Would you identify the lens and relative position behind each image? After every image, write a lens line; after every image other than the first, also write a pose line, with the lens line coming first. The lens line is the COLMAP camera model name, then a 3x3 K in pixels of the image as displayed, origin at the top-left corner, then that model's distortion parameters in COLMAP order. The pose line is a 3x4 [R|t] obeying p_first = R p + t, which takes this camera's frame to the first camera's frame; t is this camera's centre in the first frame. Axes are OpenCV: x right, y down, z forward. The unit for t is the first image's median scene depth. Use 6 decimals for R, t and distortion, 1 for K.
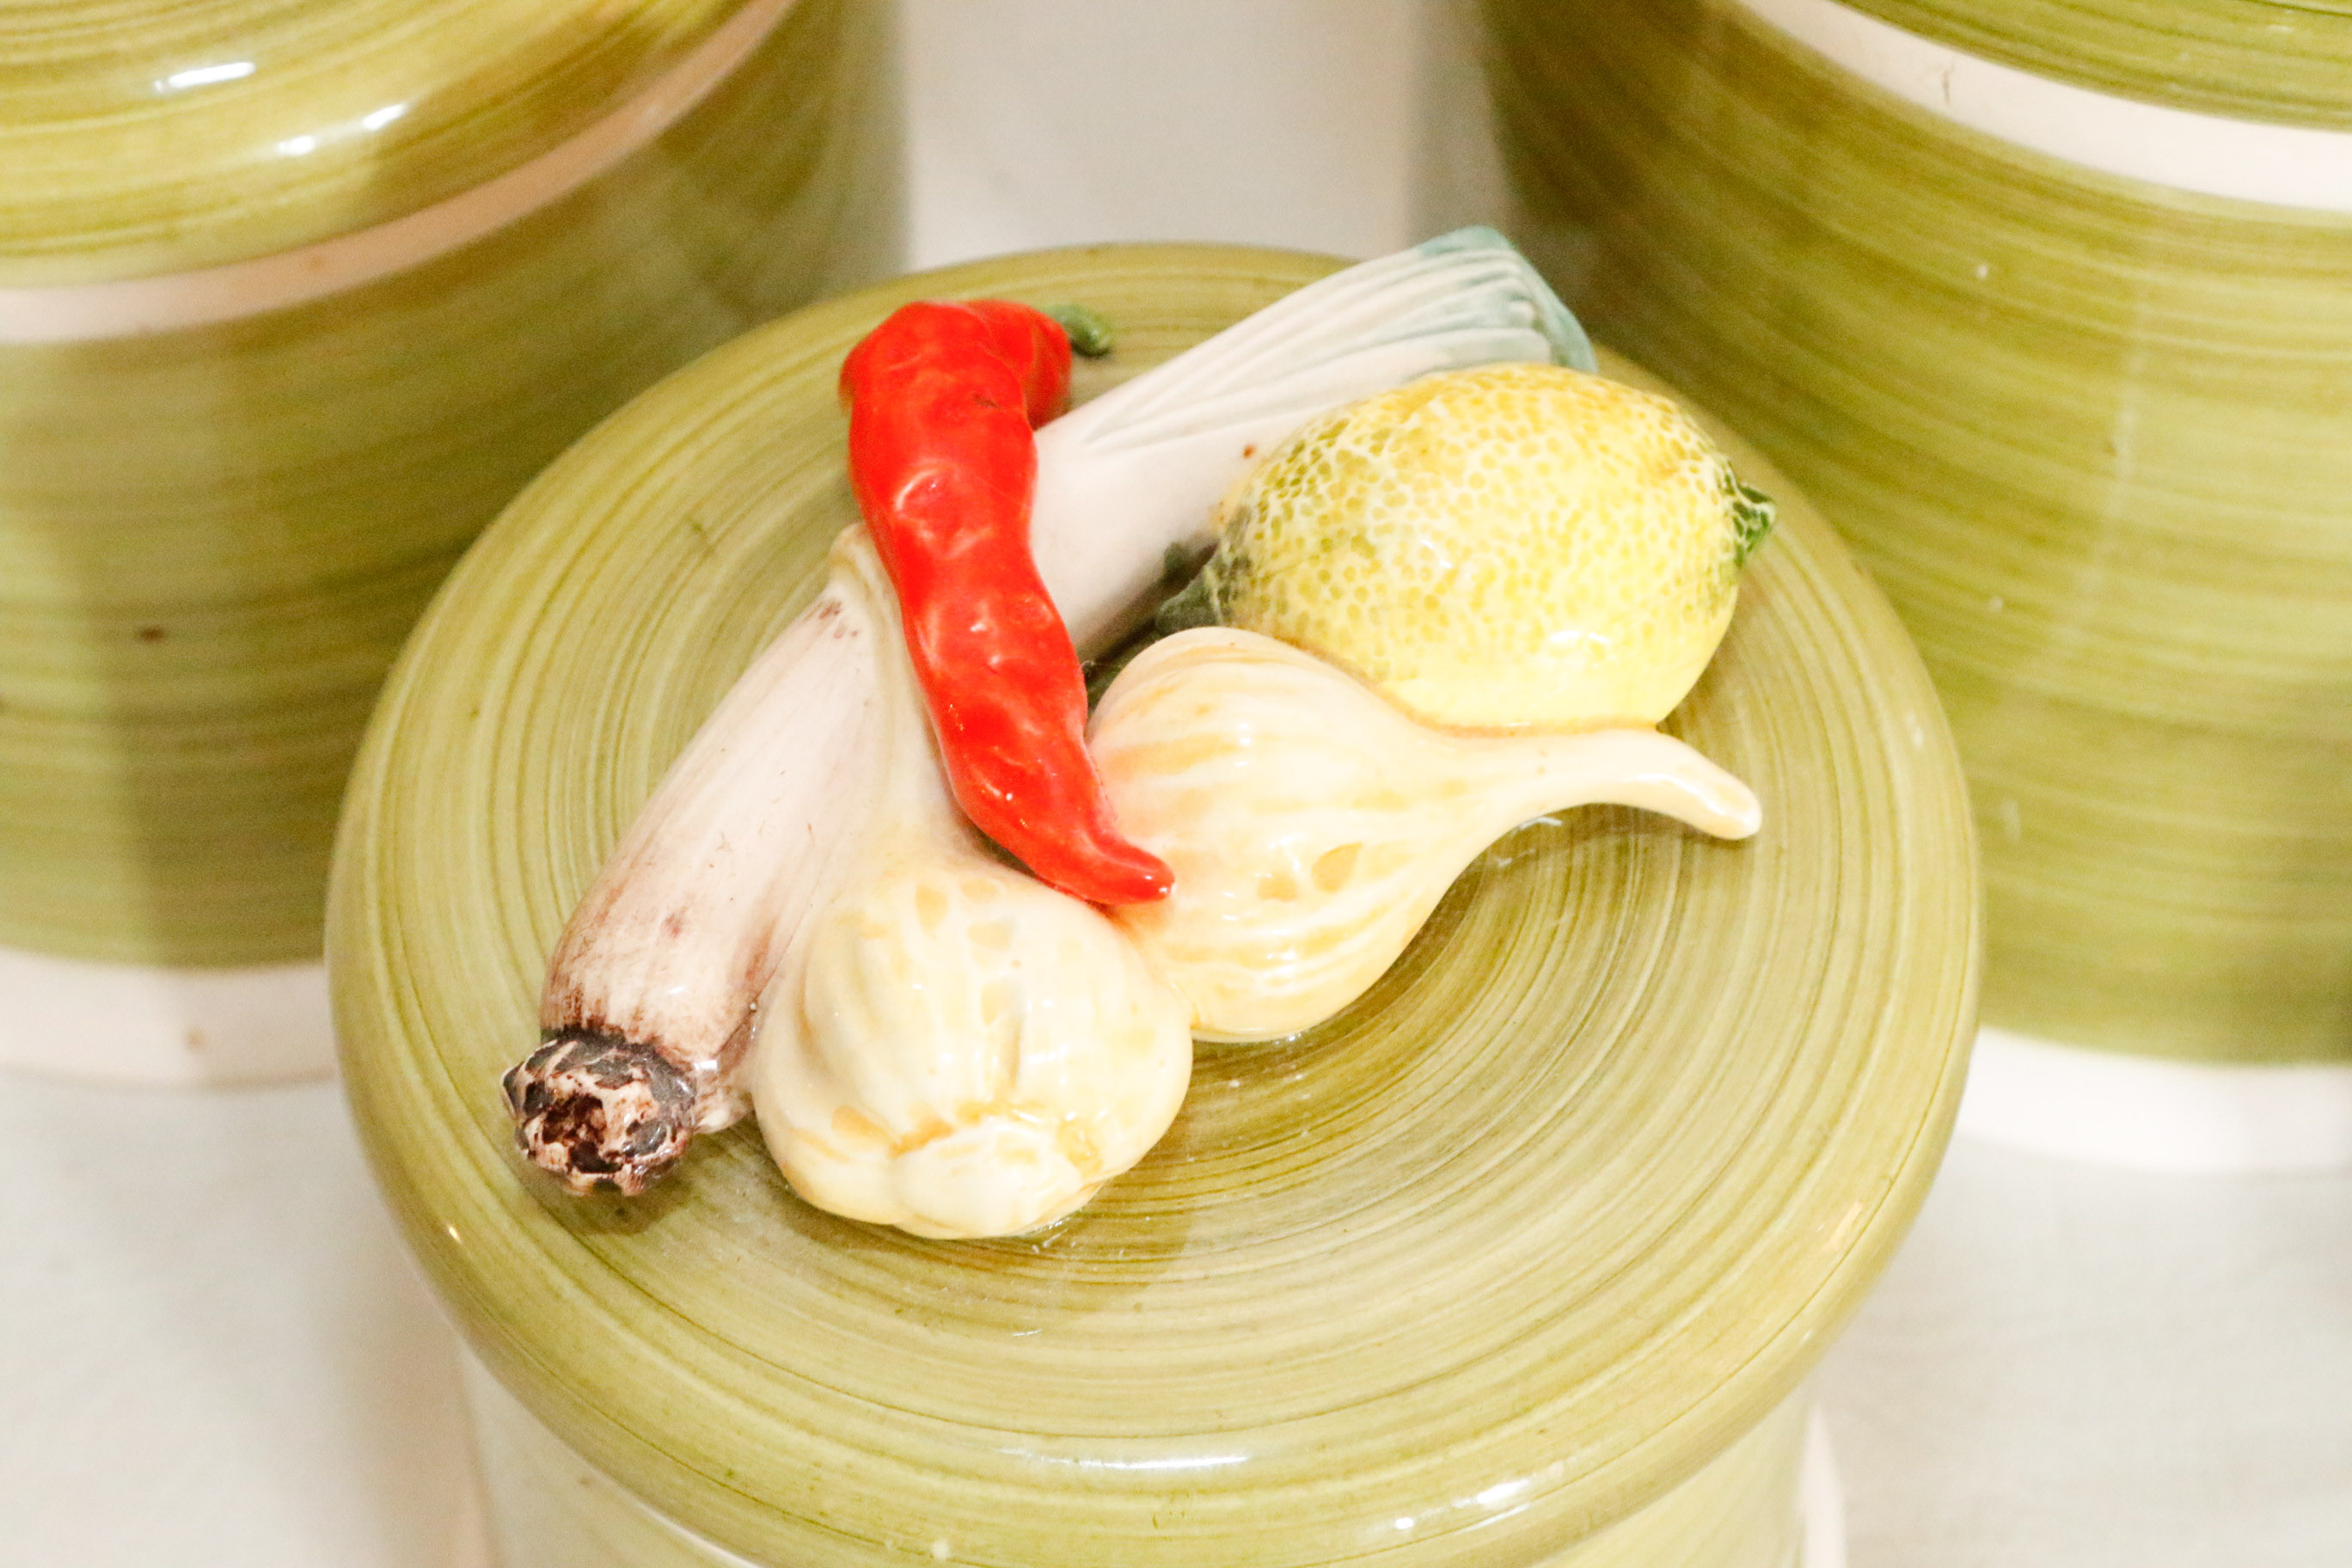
lens RADIAL K [[6006.6, 0, 1182.3], [0, 6006.6, 783.9], [0, 0, 1]] dist [0.074645, 0.000000]
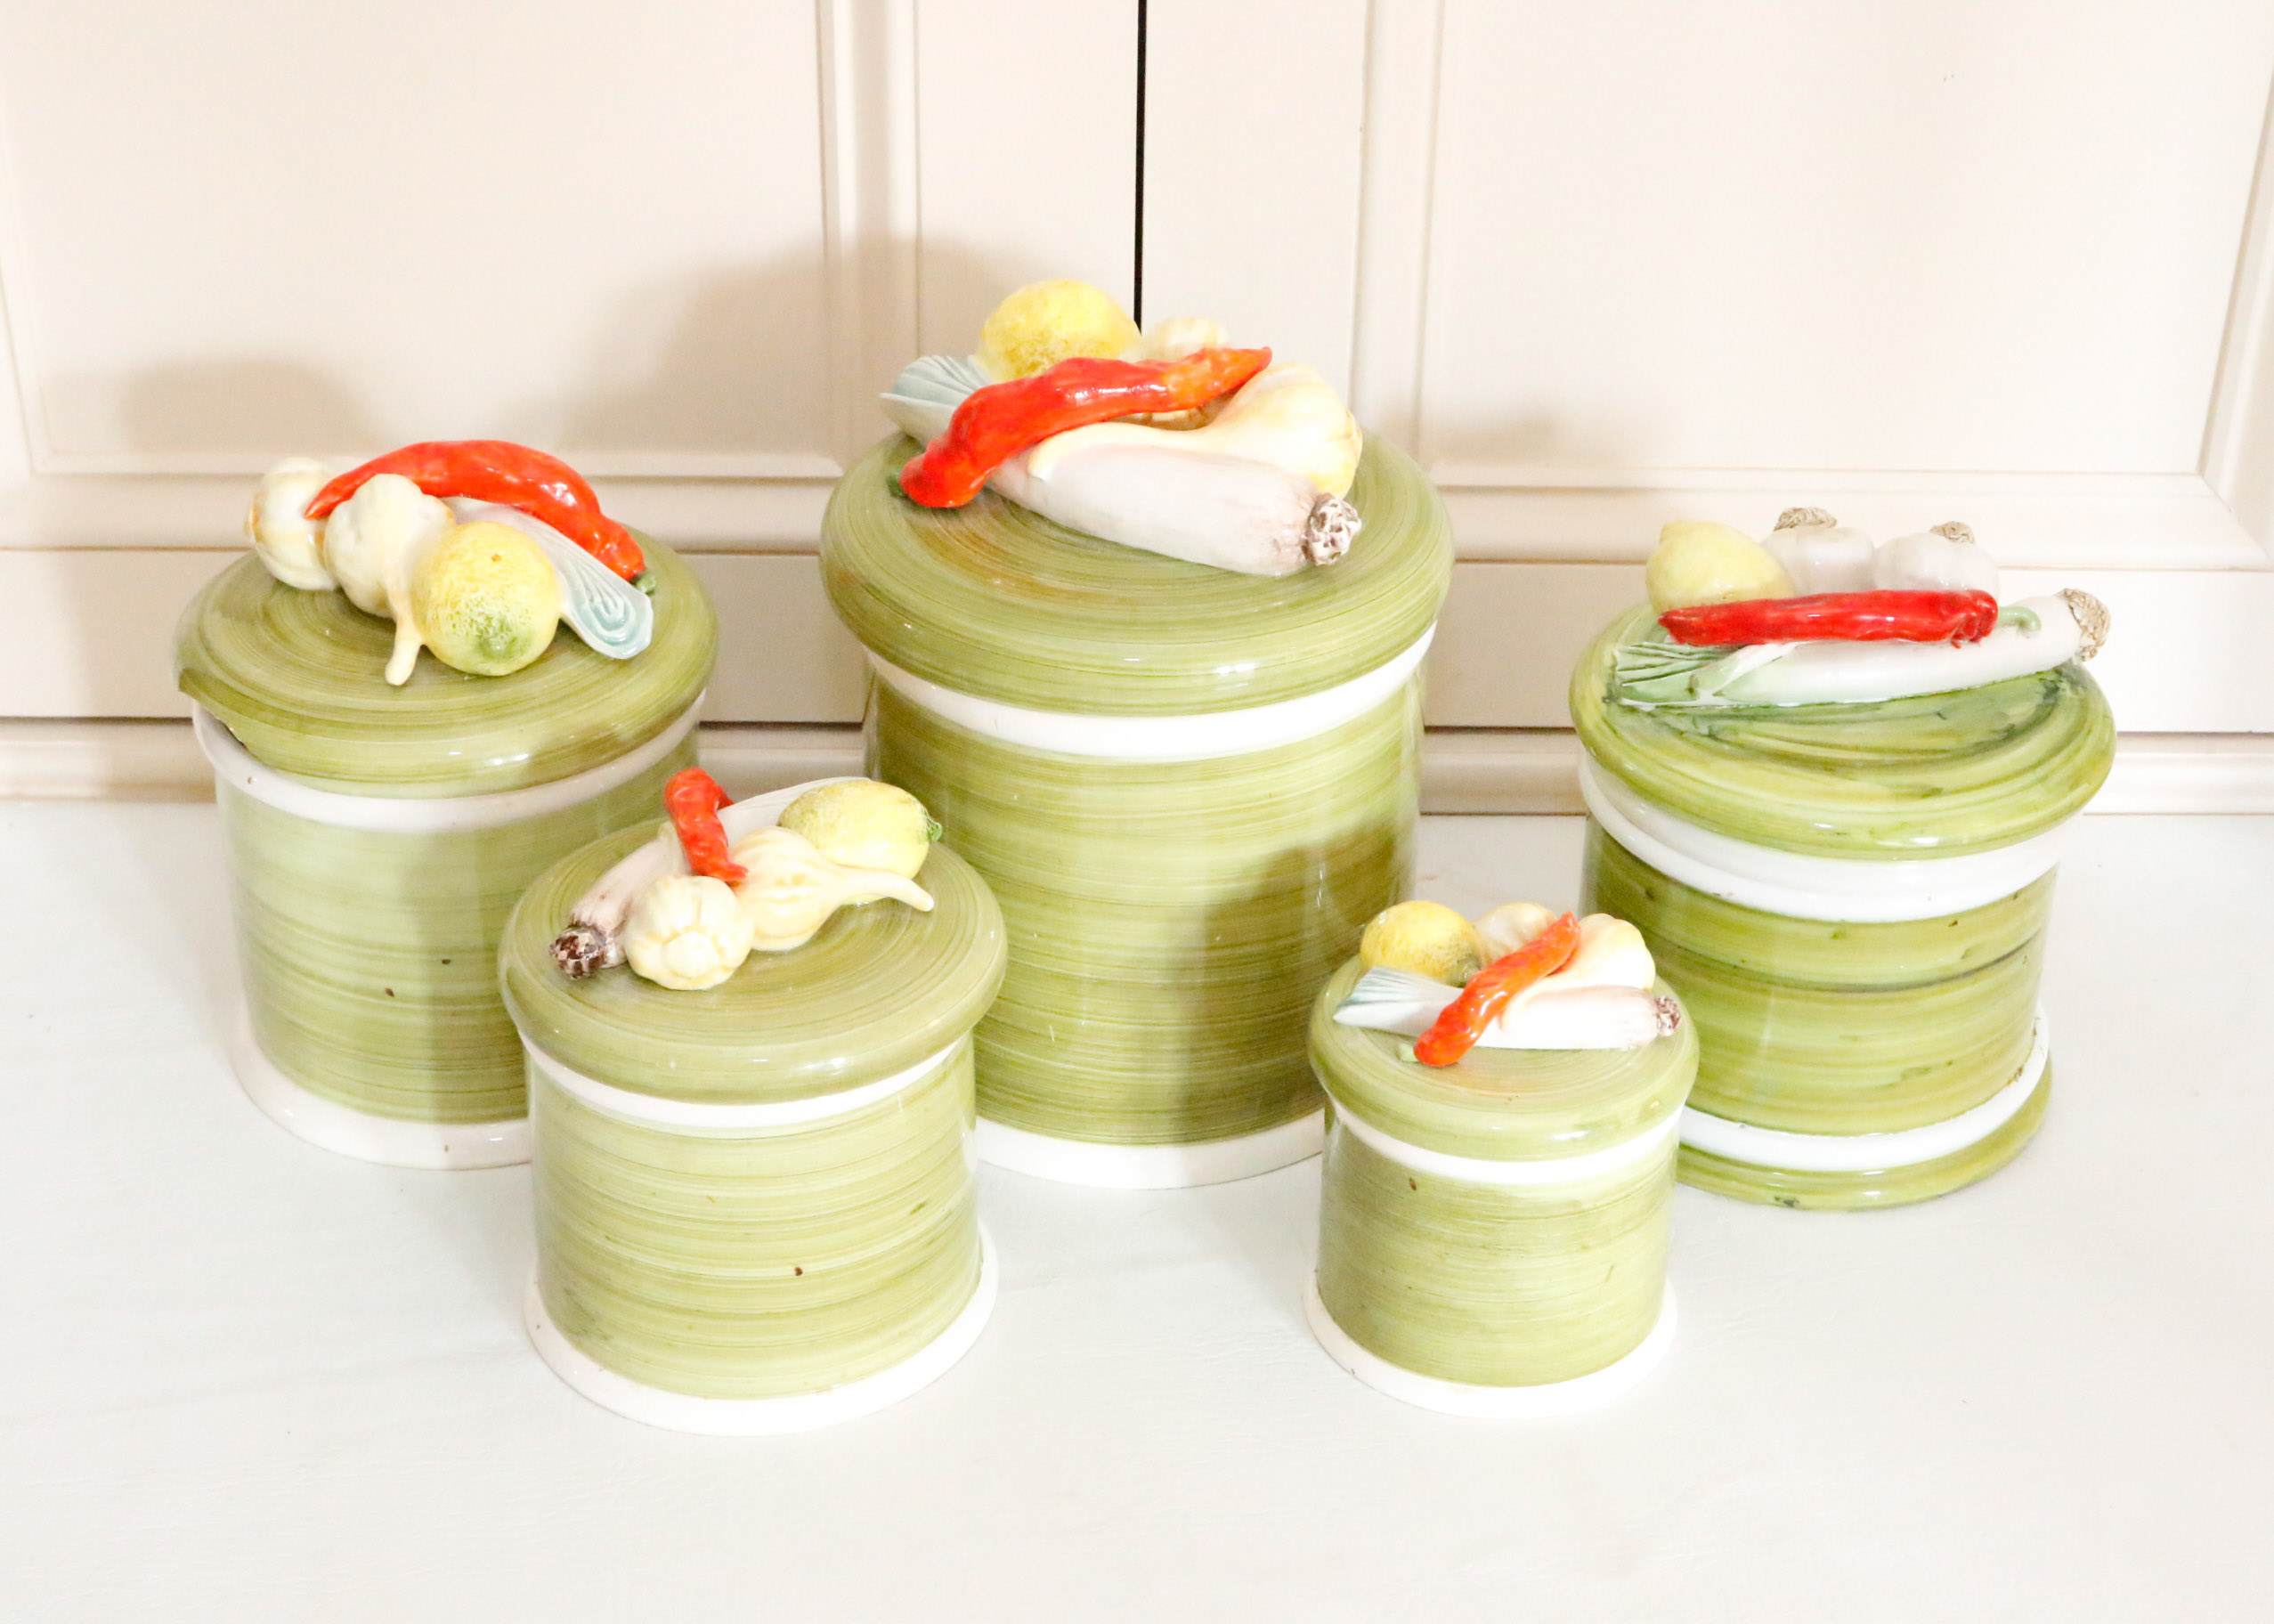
lens RADIAL K [[3300.5, 0, 1144.7], [0, 3300.5, 810.1], [0, 0, 1]] dist [-0.059896, 0.000000]
pose [[0.998924, 0.006125, 0.045966, 0.125452], [0.013337, 0.911407, -0.411290, 0.693805], [-0.044413, 0.411461, 0.910345, -0.673926]]
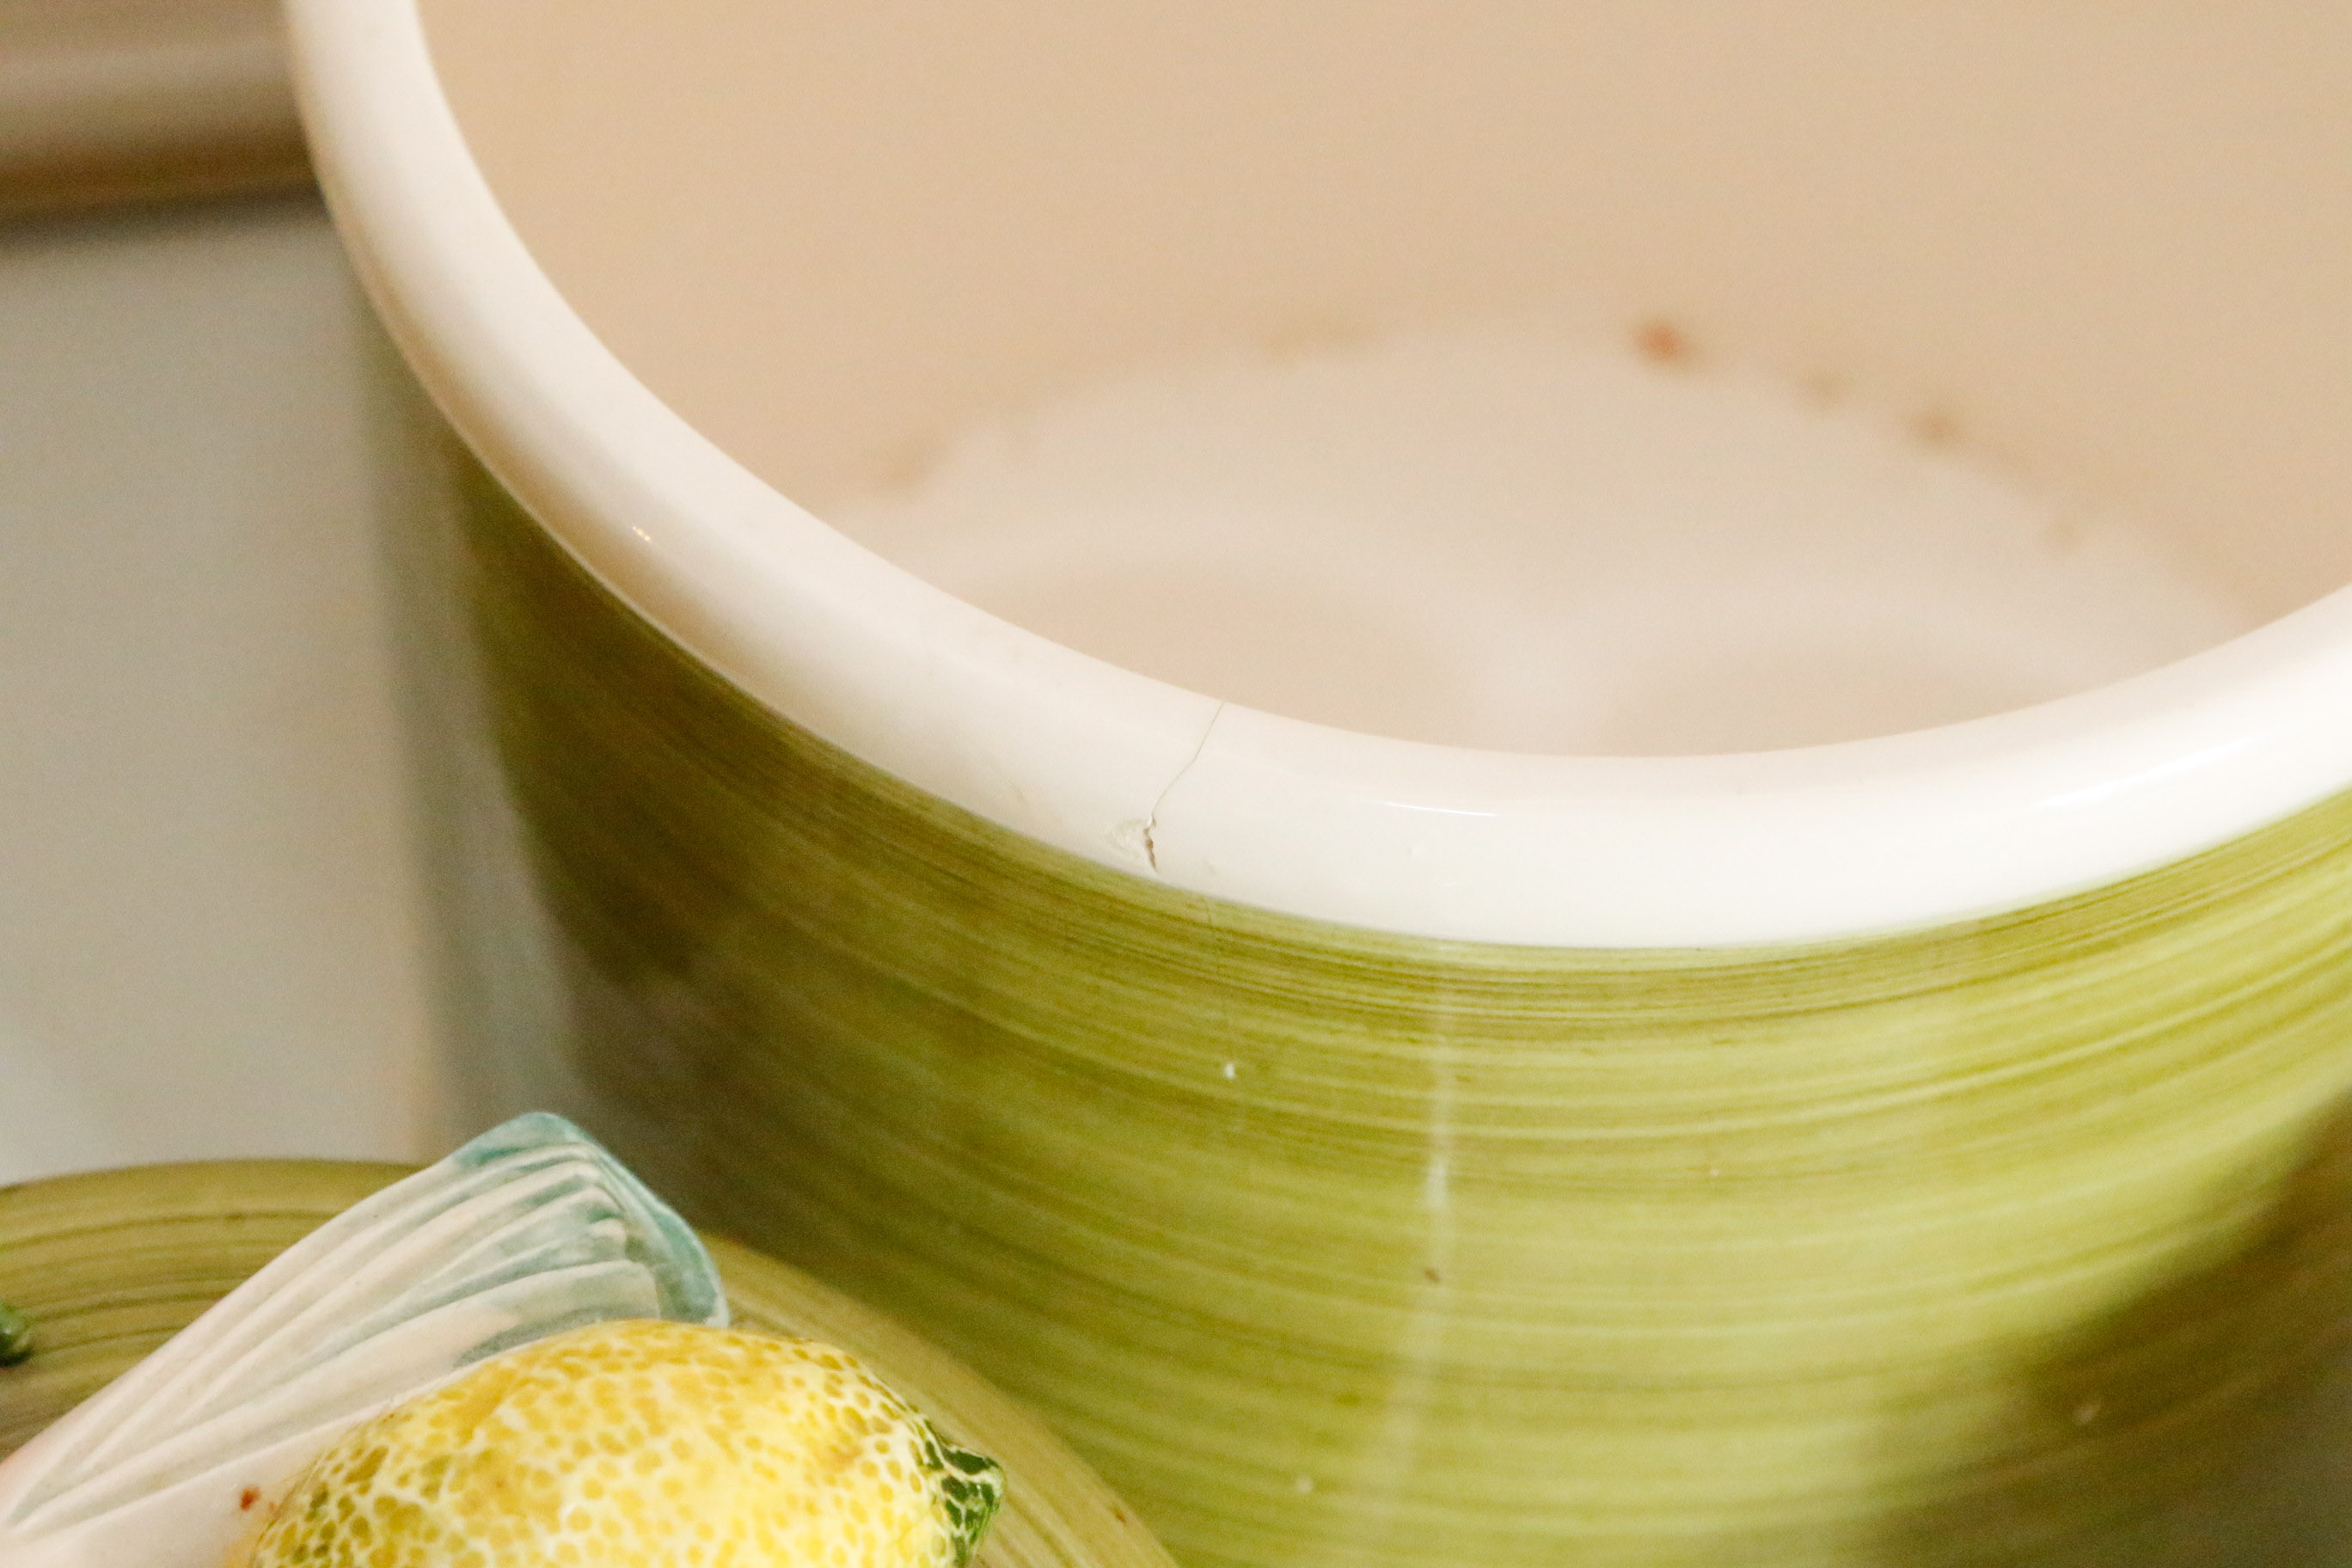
lens RADIAL K [[7330.2, 0, 1181.2], [0, 7330.2, 781.9], [0, 0, 1]] dist [0.228115, 0.000000]
pose [[0.982128, -0.129084, 0.136974, 0.010714], [0.138050, 0.988721, -0.058074, -0.071841], [-0.127932, 0.075946, 0.988871, 0.126816]]
